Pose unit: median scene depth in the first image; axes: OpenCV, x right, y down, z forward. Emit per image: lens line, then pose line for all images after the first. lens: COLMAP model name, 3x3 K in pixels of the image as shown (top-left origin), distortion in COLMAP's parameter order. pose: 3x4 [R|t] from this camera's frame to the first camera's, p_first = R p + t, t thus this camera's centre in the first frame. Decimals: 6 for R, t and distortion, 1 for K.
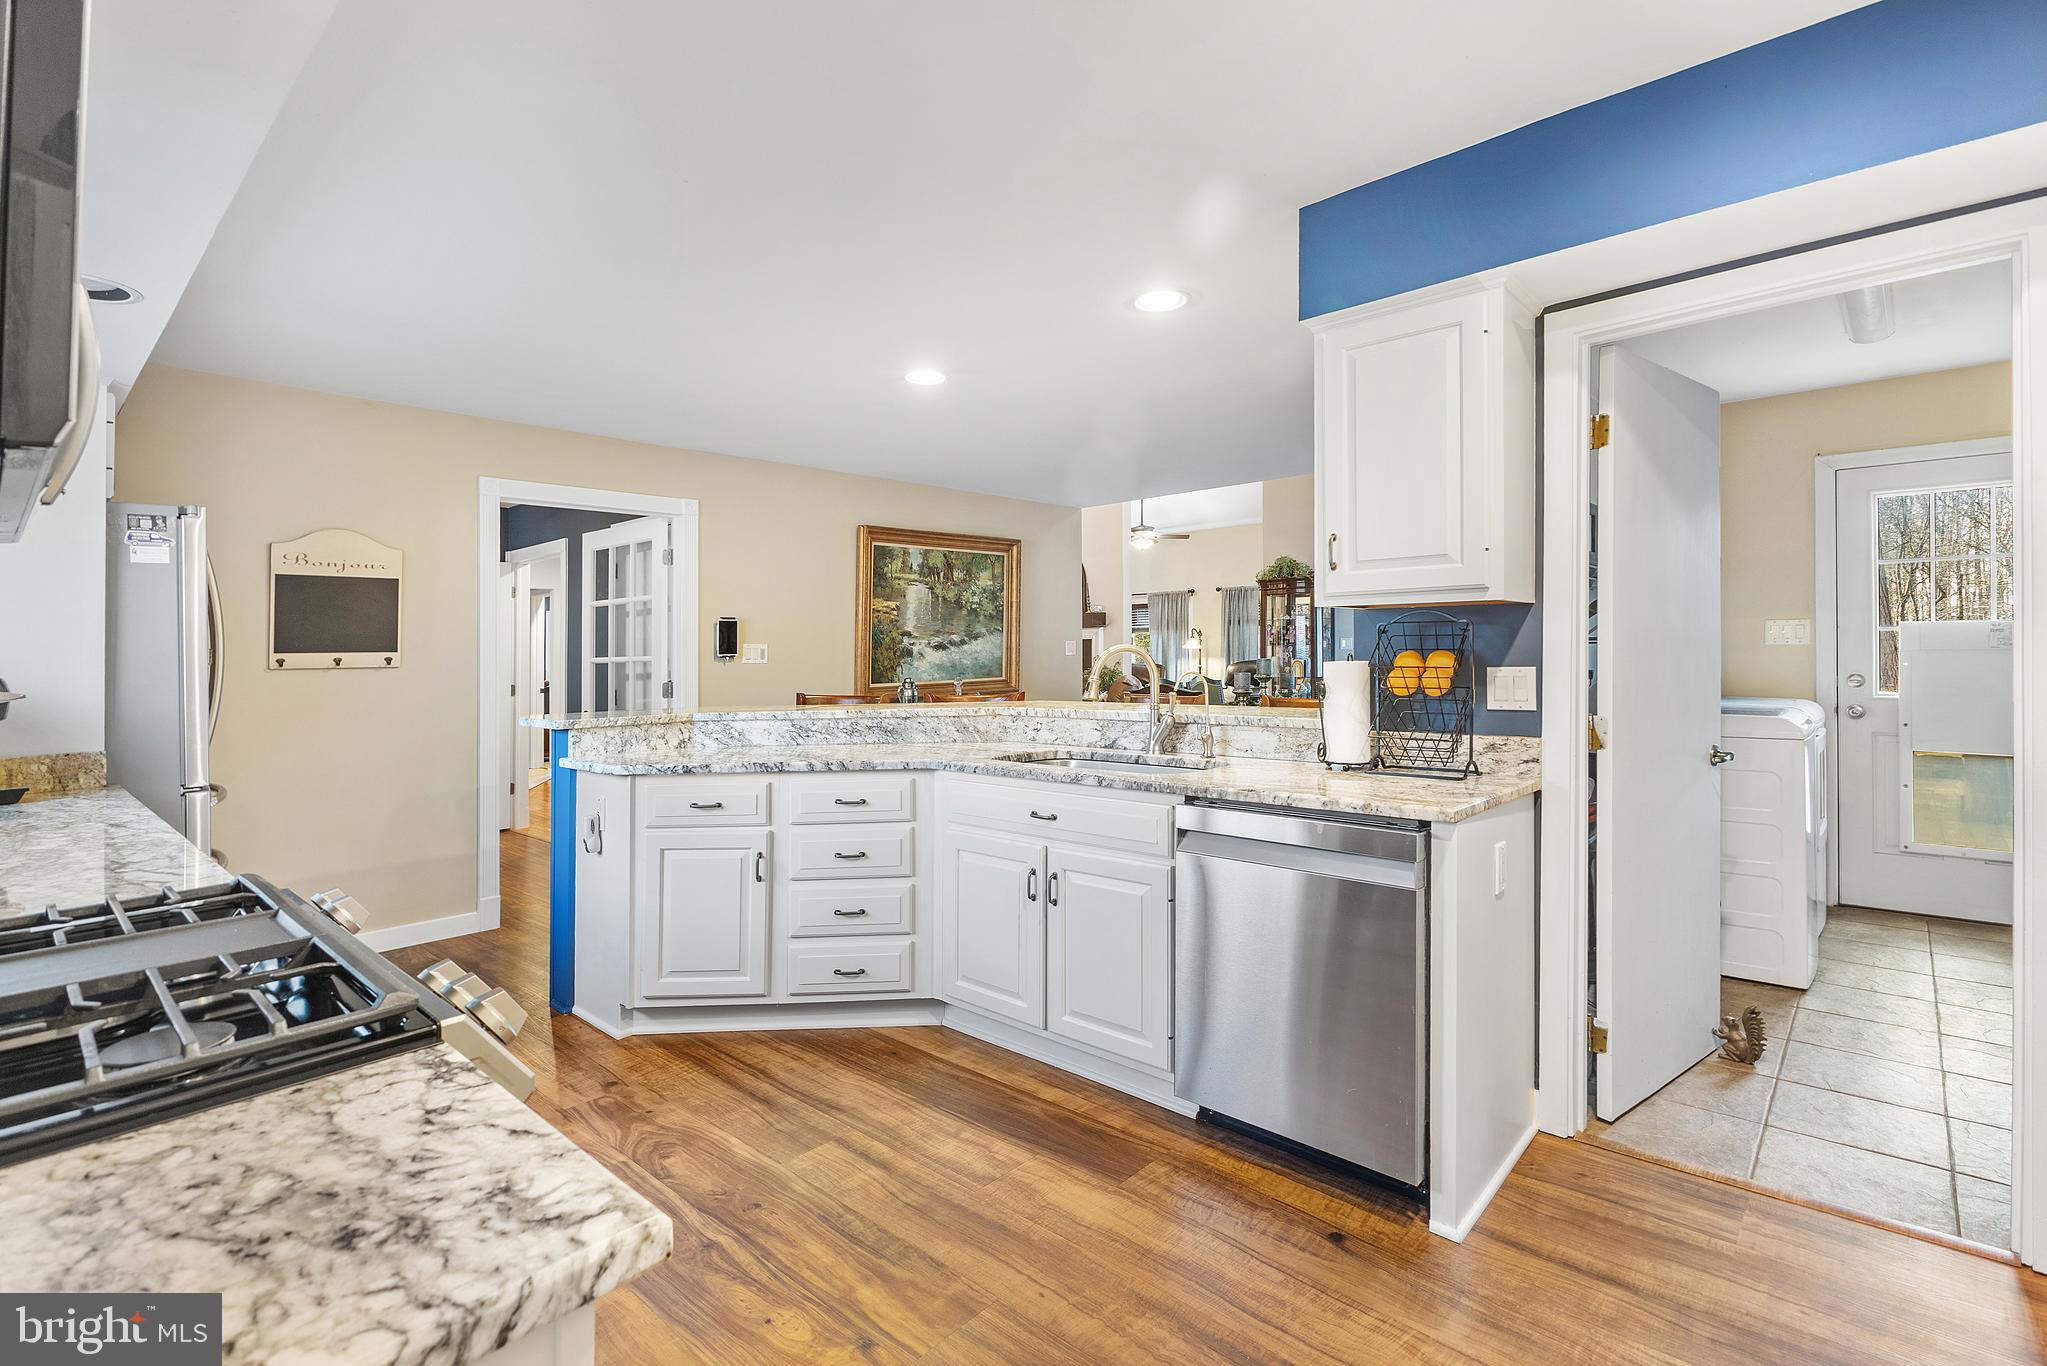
lens RADIAL K [[952.9, 0, 1015.5], [0, 952.9, 642.2], [0, 0, 1]] dist [-0.002328, -0.002348]
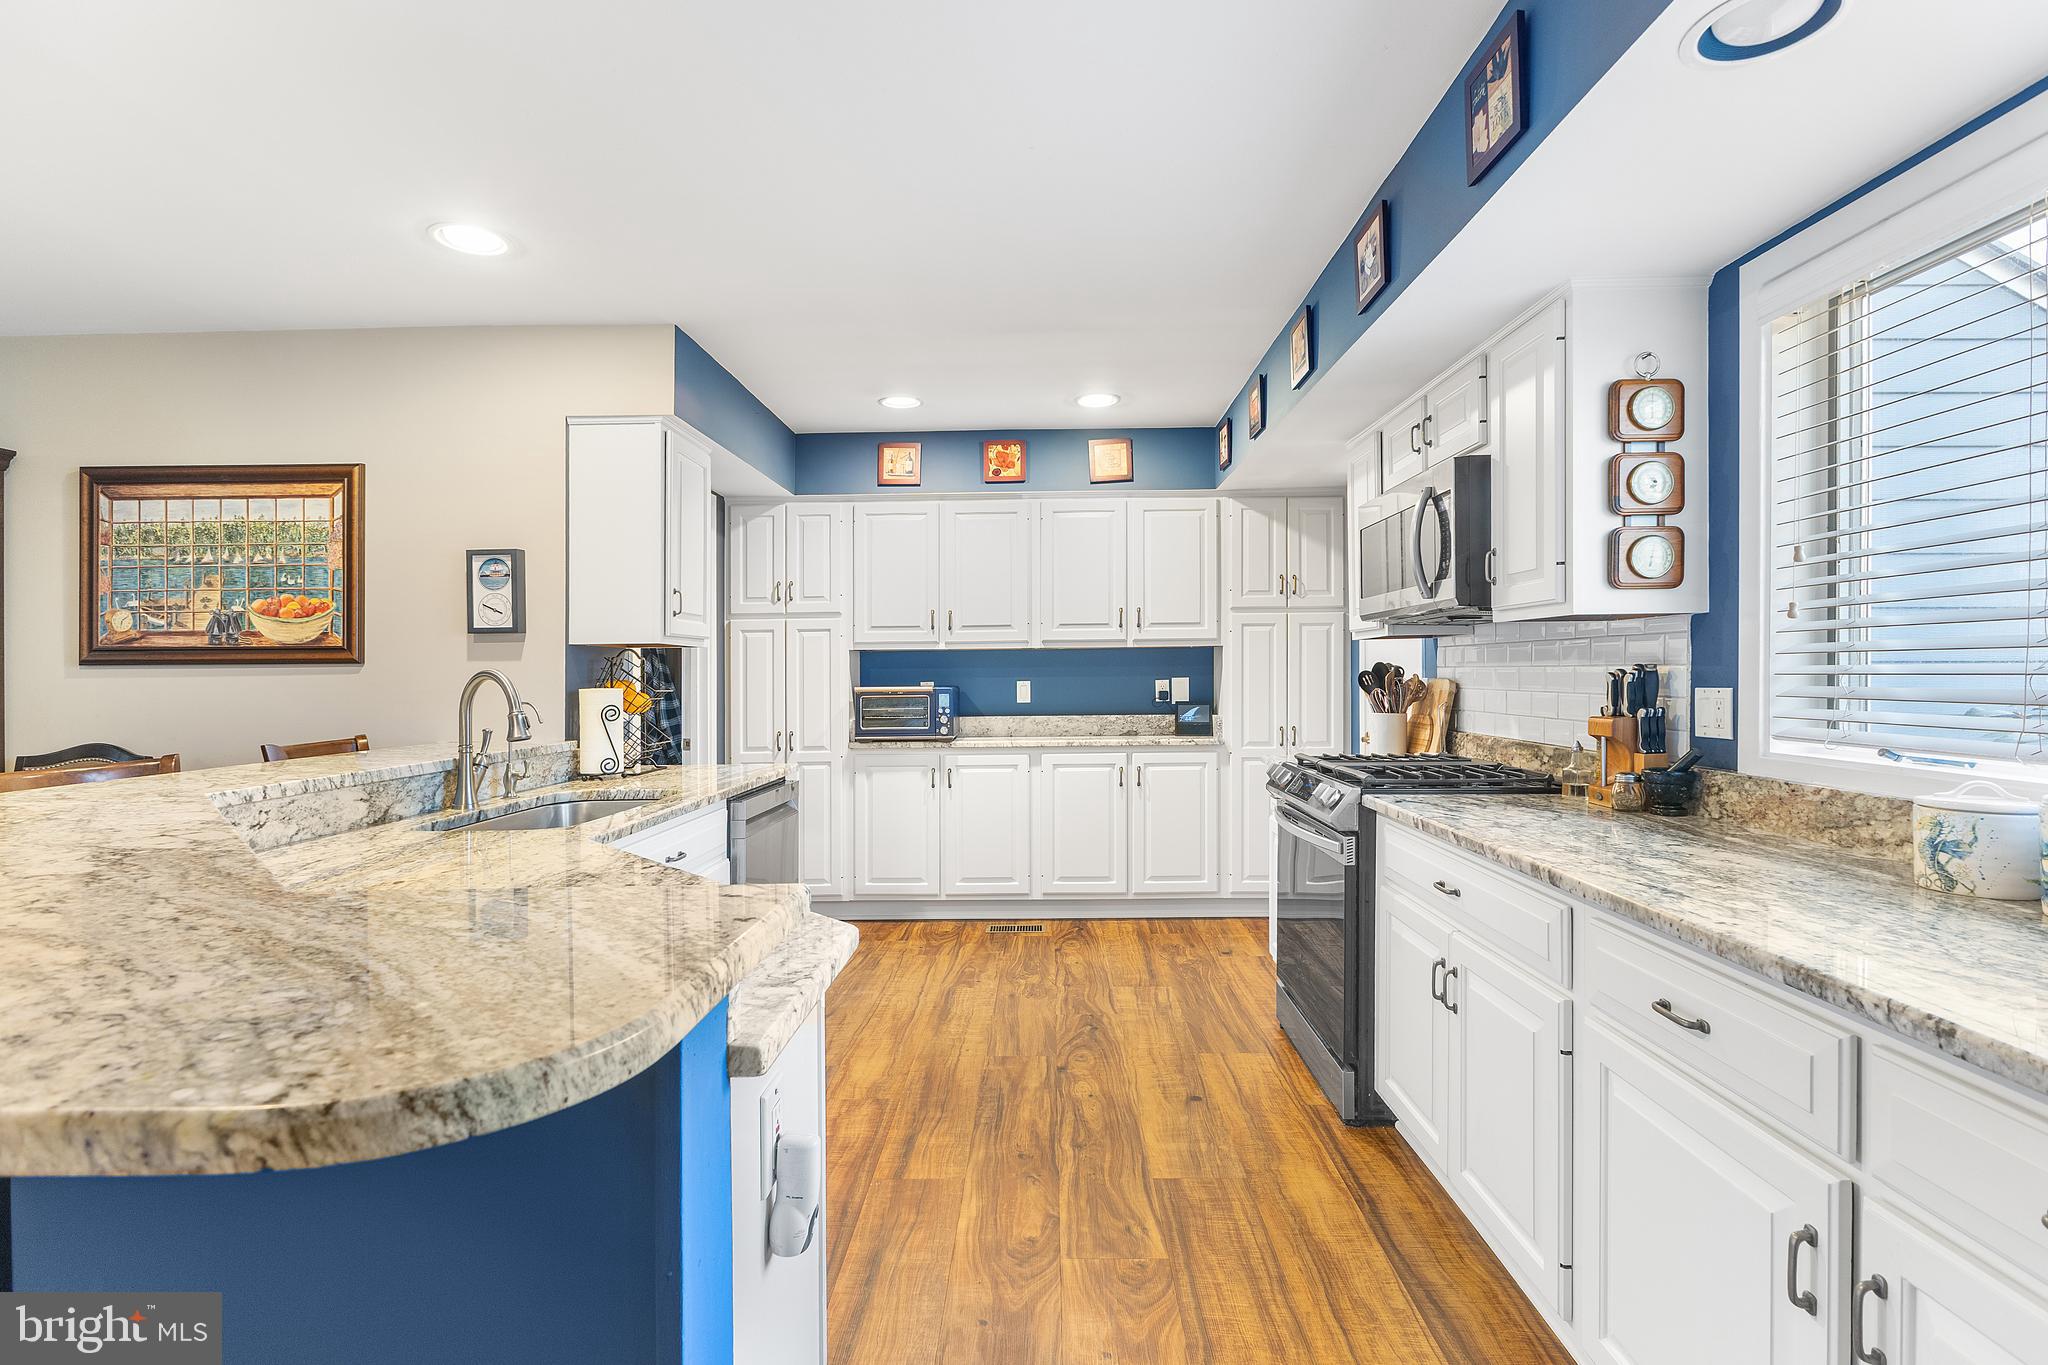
lens RADIAL K [[953.4, 0, 1036.6], [0, 953.4, 660.1], [0, 0, 1]] dist [-0.002328, -0.002348]
pose [[-0.665271, 0.036148, 0.745727, -0.386684], [0.019957, 0.999331, -0.030637, 0.012955], [-0.746336, -0.005499, -0.665547, 0.586289]]
